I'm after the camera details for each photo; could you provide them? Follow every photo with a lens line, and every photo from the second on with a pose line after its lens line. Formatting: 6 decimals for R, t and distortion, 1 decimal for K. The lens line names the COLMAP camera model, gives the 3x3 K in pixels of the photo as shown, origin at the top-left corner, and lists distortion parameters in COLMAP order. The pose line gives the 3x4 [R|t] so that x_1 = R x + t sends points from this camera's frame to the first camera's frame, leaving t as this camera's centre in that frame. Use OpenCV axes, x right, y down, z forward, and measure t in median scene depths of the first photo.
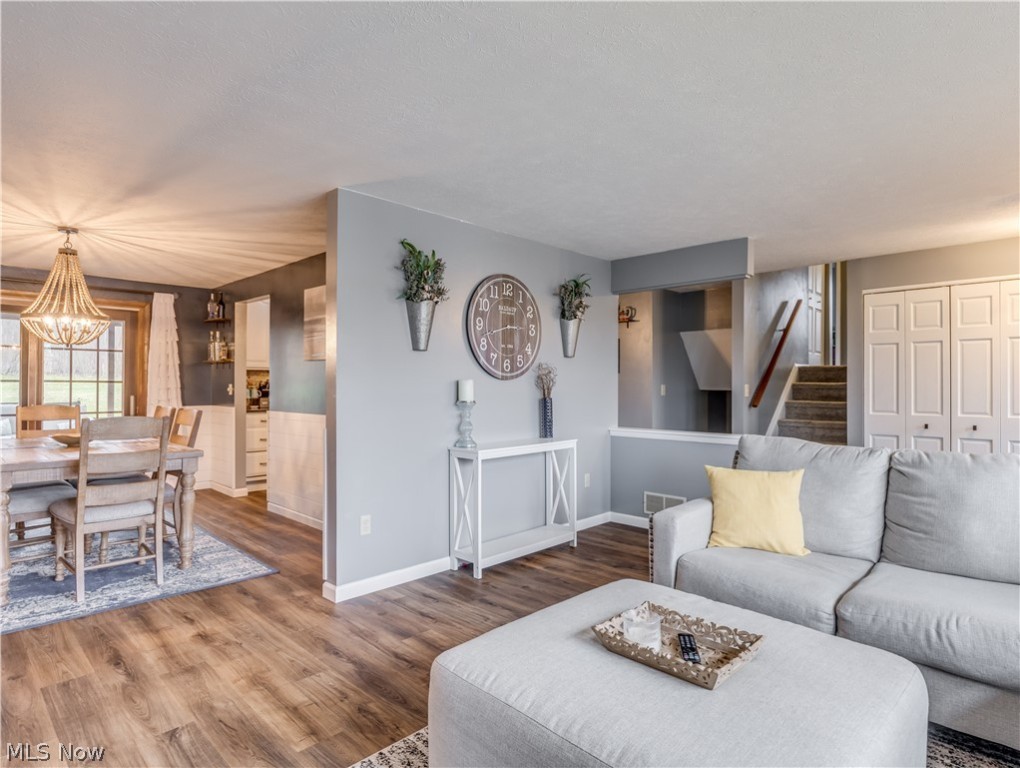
lens RADIAL K [[562.6, 0, 510.0], [0, 562.6, 384.0], [0, 0, 1]] dist [0.001831, 0.000788]
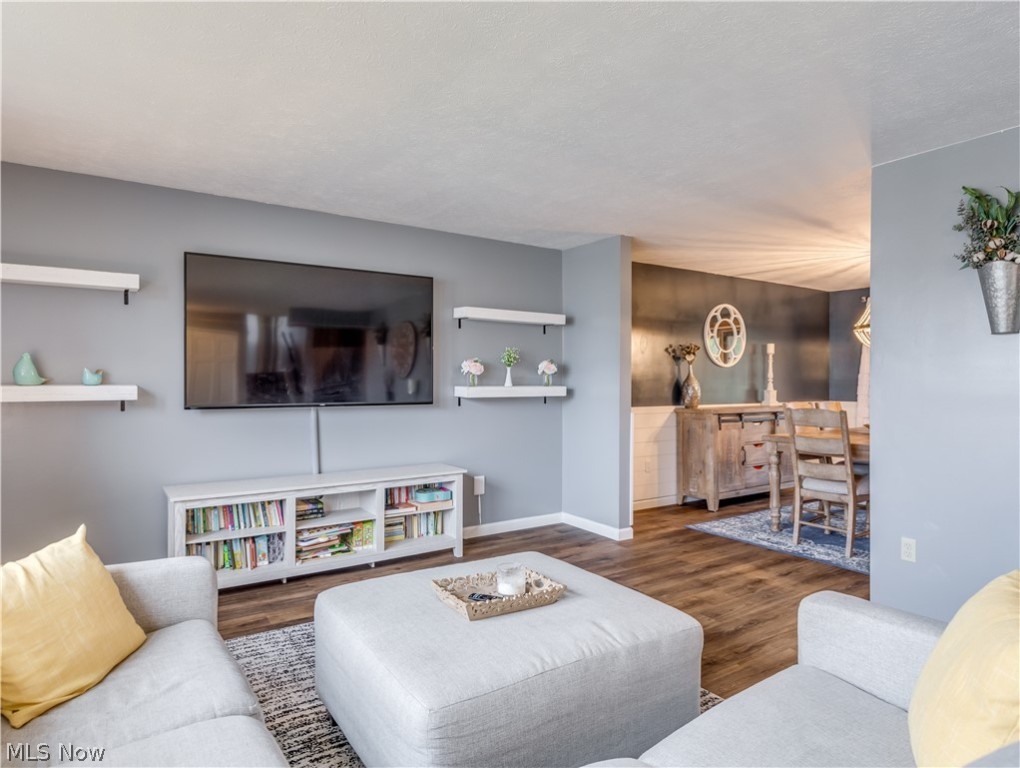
lens RADIAL K [[625.0, 0, 510.0], [0, 625.0, 384.0], [0, 0, 1]] dist [0.004179, -0.001994]
pose [[-0.188229, 0.010104, -0.982073, 0.930910], [0.001362, 0.999949, 0.010027, -0.009061], [0.982124, 0.000550, -0.188233, 0.712572]]
